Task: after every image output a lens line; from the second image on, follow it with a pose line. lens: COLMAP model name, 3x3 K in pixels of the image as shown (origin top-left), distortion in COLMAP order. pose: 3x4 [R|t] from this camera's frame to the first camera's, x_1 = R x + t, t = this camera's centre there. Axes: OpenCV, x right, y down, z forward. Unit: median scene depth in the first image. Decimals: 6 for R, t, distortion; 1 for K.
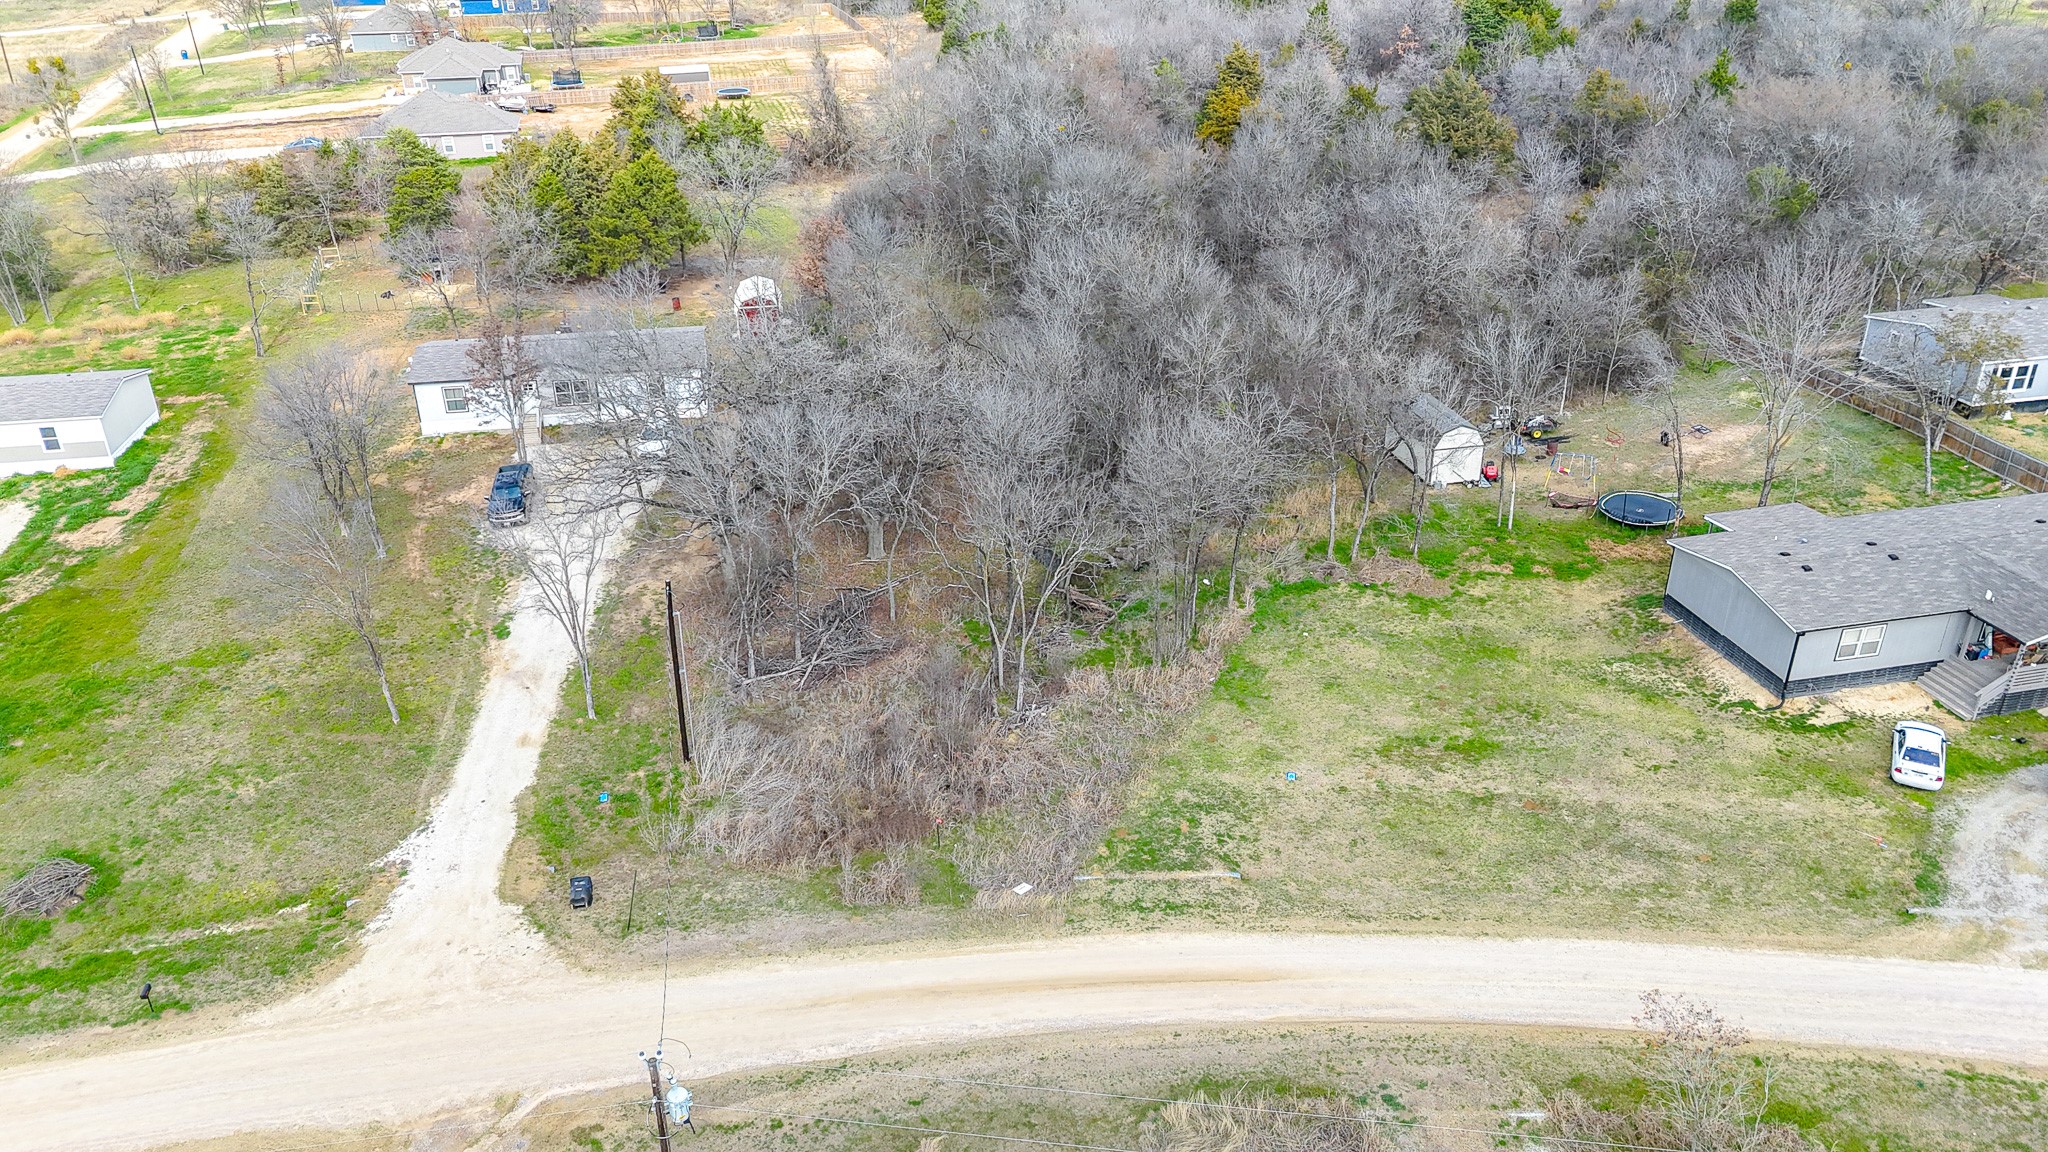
lens RADIAL K [[1507.4, 0, 1024.0], [0, 1507.4, 576.0], [0, 0, 1]] dist [0.063870, -0.059632]
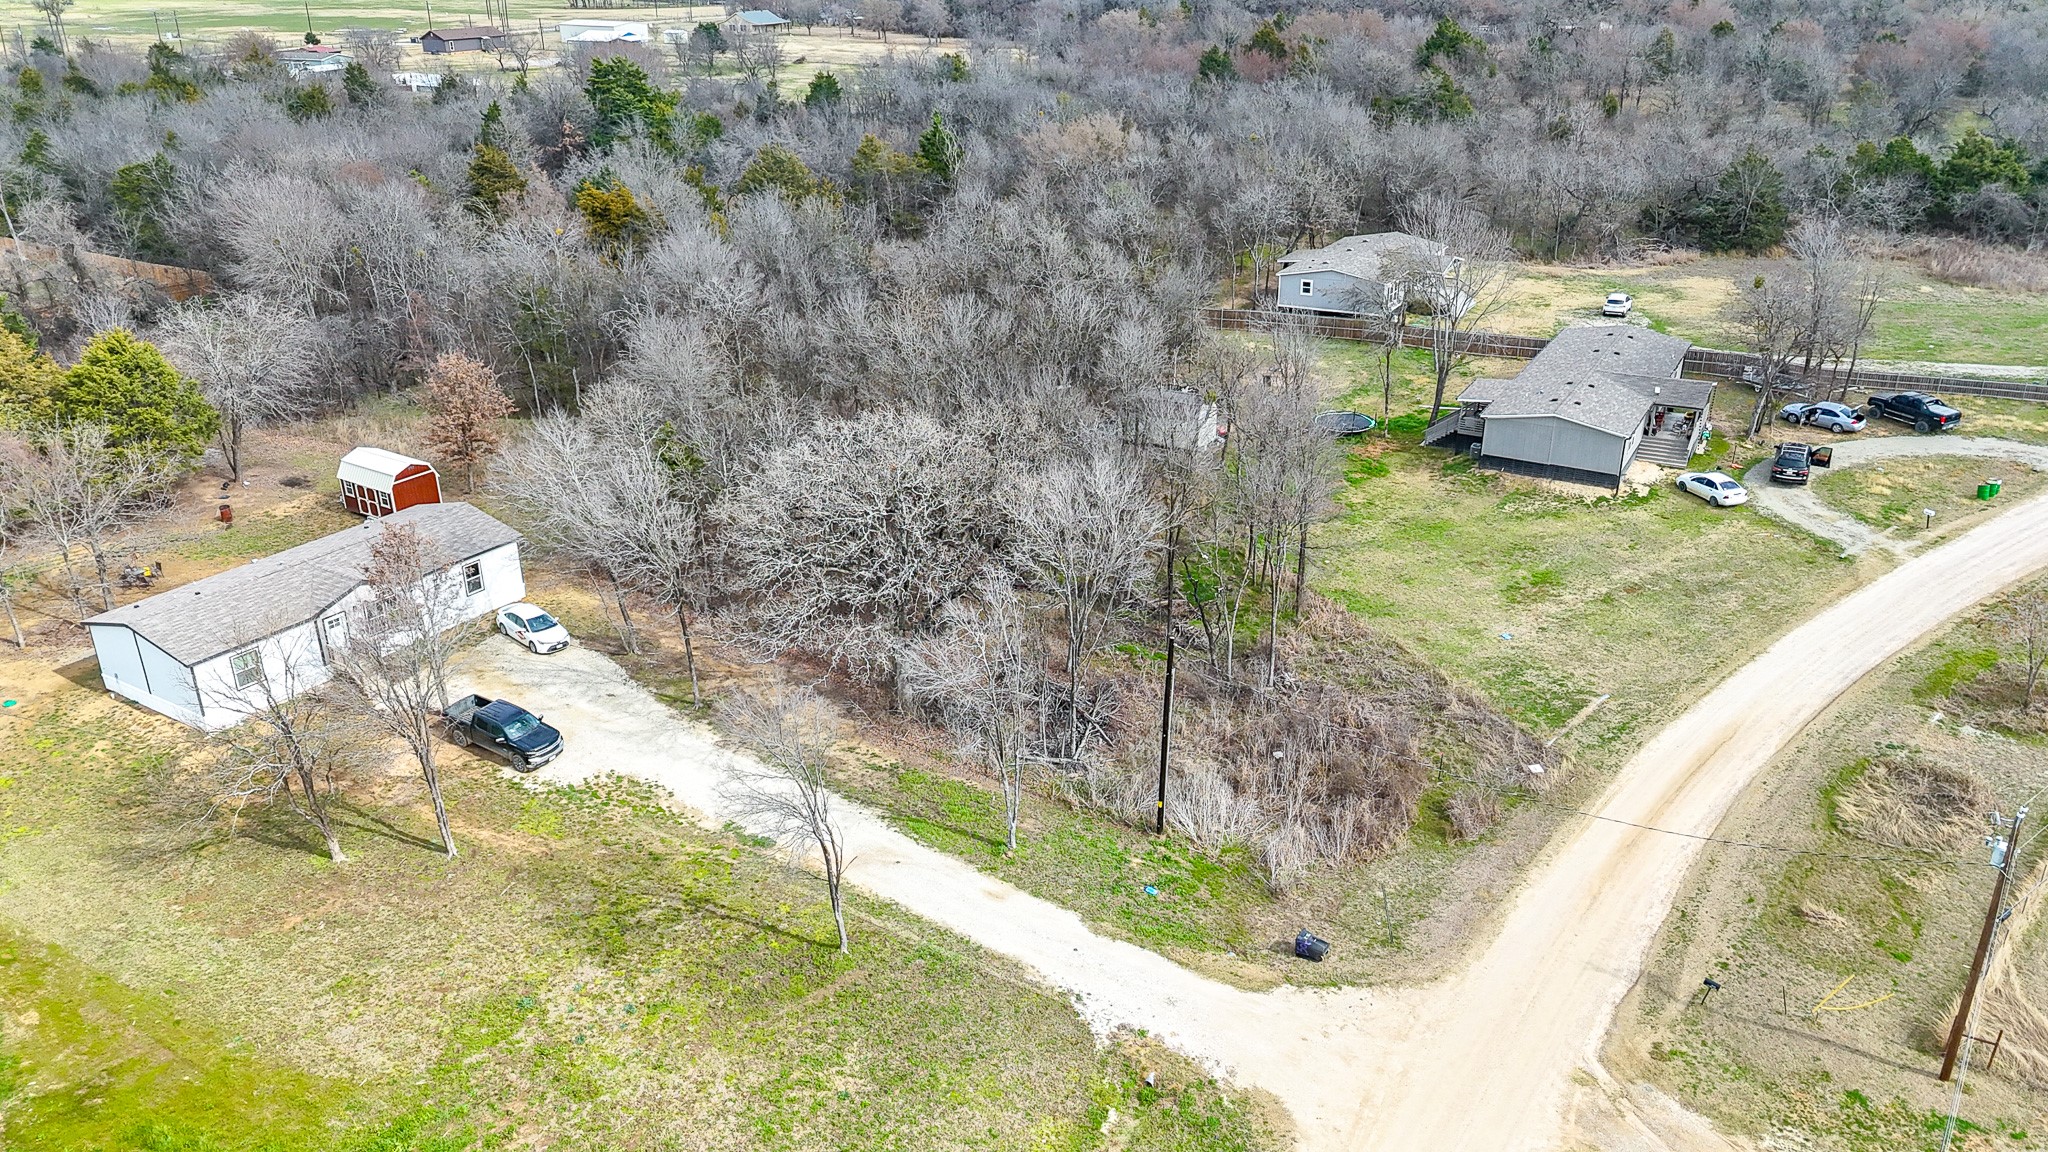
lens RADIAL K [[1507.4, 0, 1024.0], [0, 1507.4, 576.0], [0, 0, 1]] dist [0.063870, -0.059632]
pose [[0.681104, -0.286541, 0.673789, -0.856752], [0.331709, 0.941145, 0.064928, -0.117635], [-0.652738, 0.179279, 0.736066, 0.310716]]
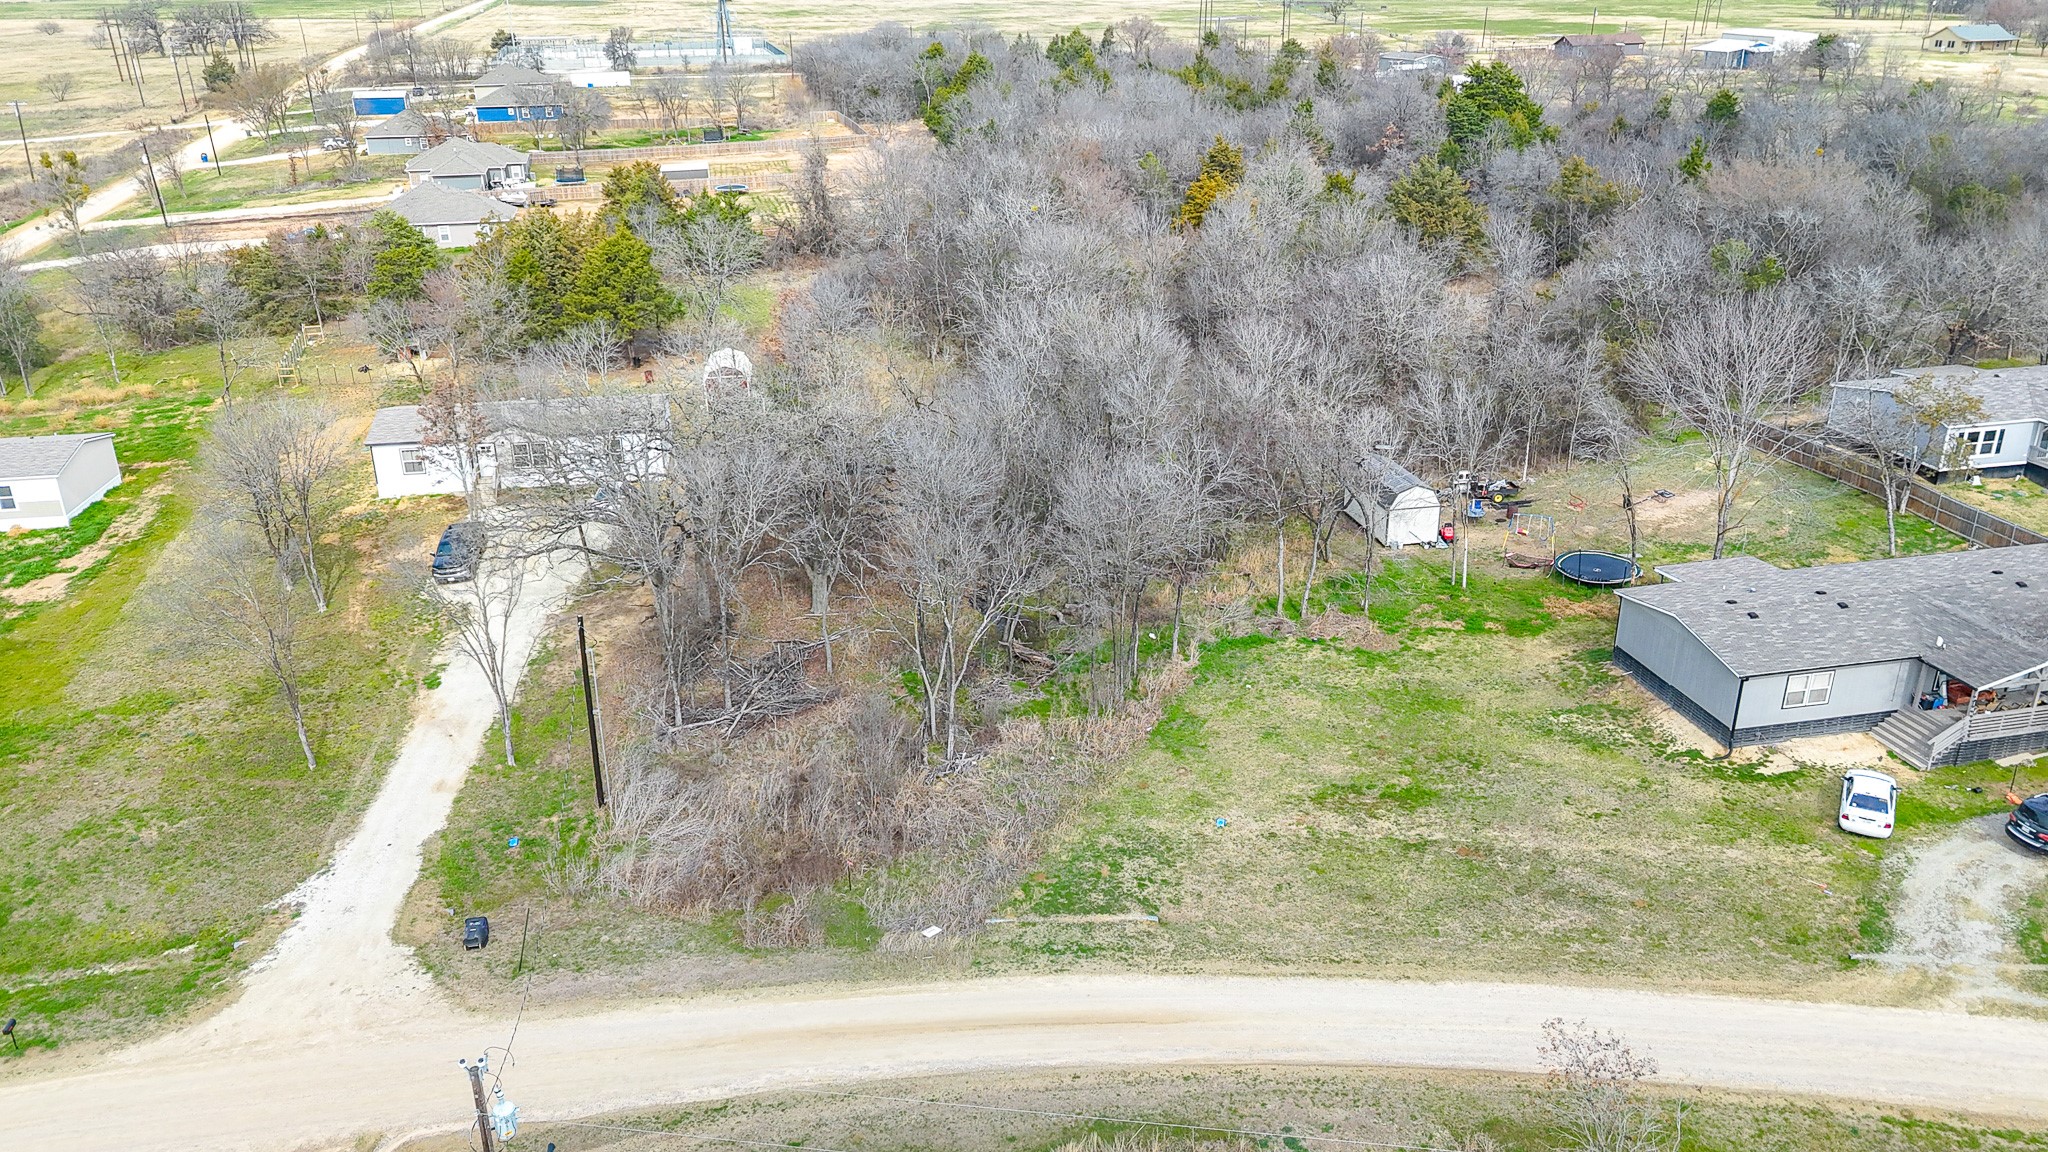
lens RADIAL K [[1507.4, 0, 1024.0], [0, 1507.4, 576.0], [0, 0, 1]] dist [0.063870, -0.059632]
pose [[0.999908, 0.003925, -0.012991, 0.058681], [-0.004863, 0.997324, -0.072944, 0.043111], [0.012670, 0.073000, 0.997251, 0.019556]]
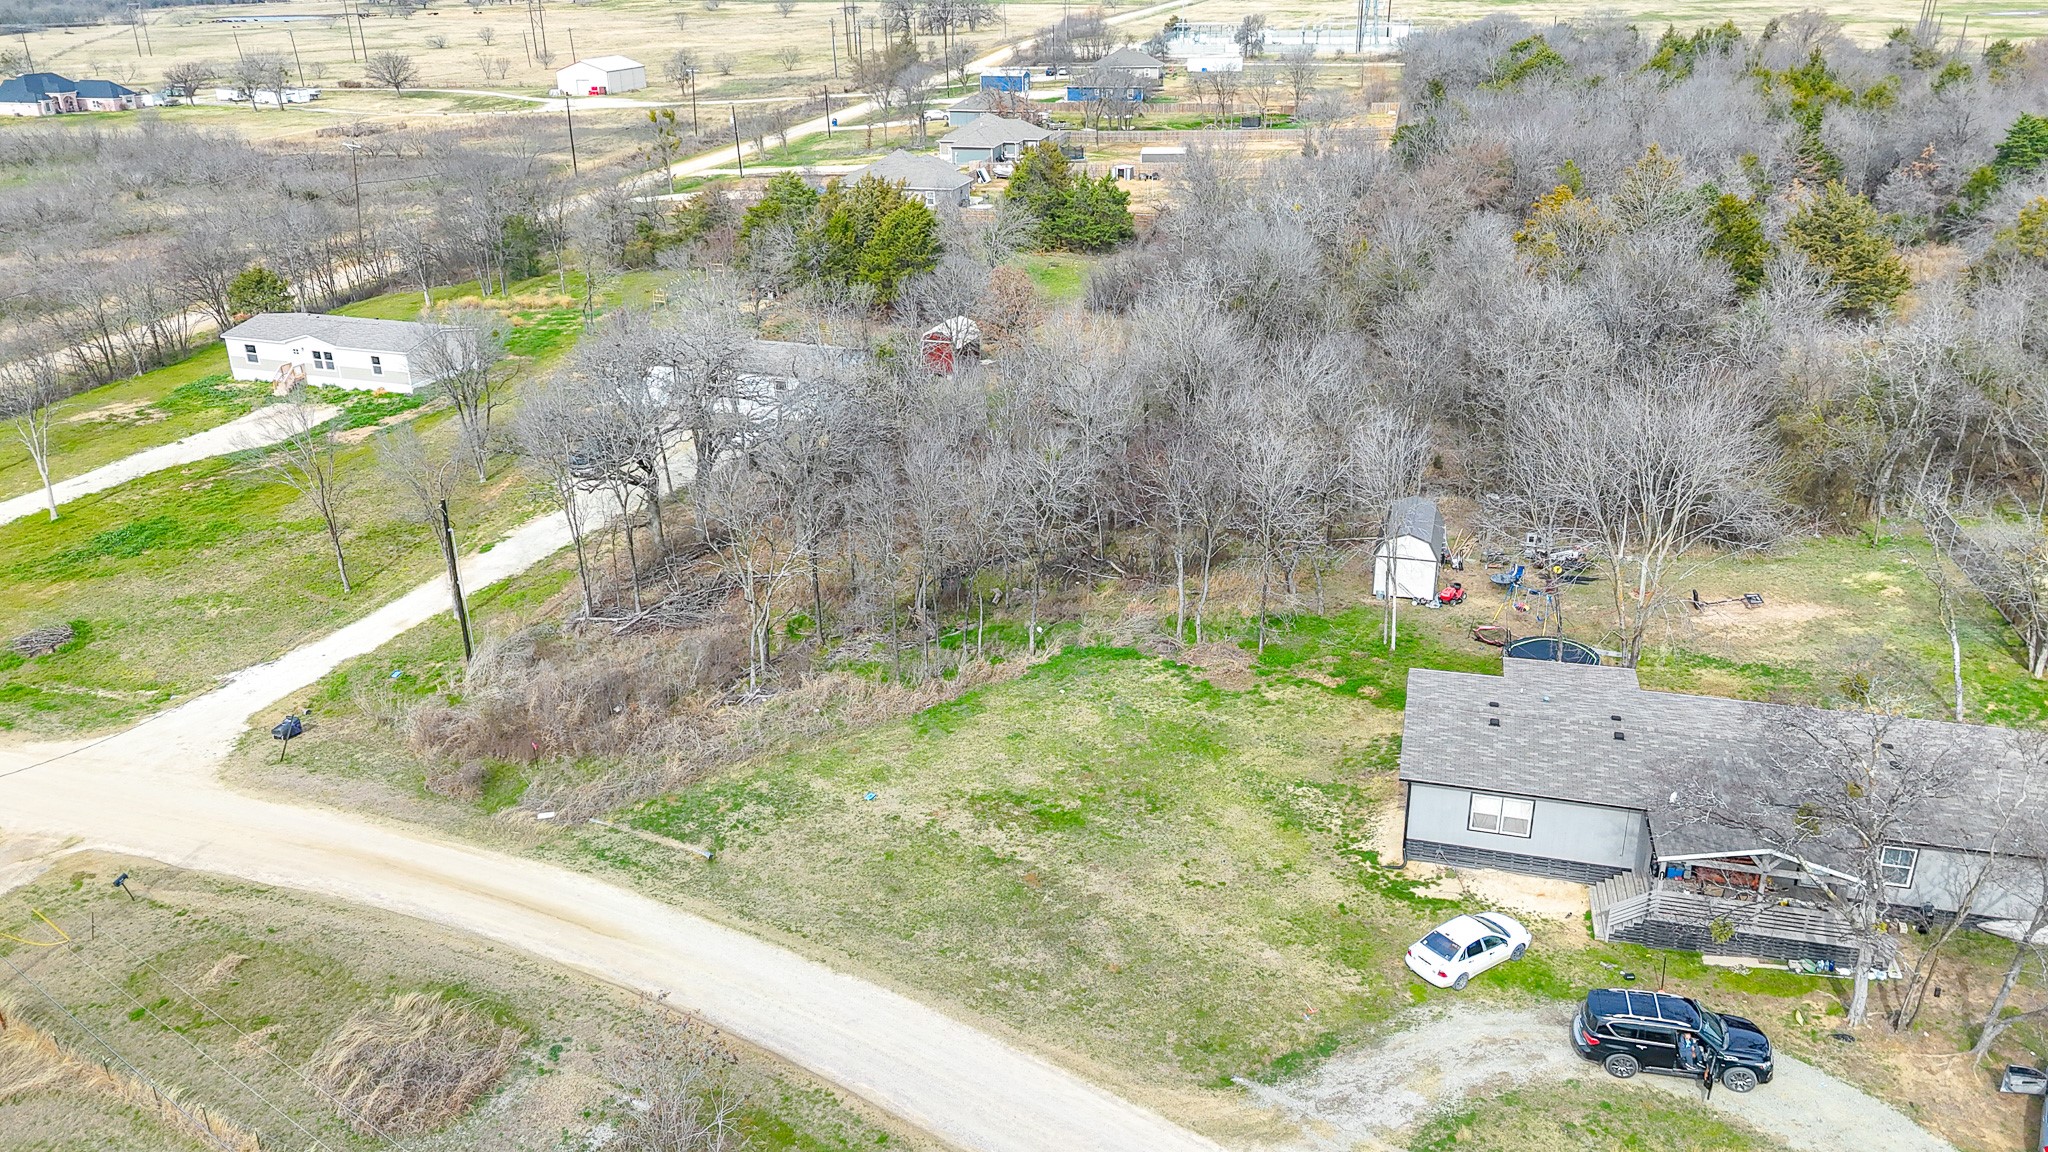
lens RADIAL K [[1507.4, 0, 1024.0], [0, 1507.4, 576.0], [0, 0, 1]] dist [0.063870, -0.059632]
pose [[0.878354, 0.184508, -0.440967, 0.637301], [-0.212931, 0.976946, -0.015363, -0.015869], [0.427966, 0.107390, 0.897392, 0.119825]]
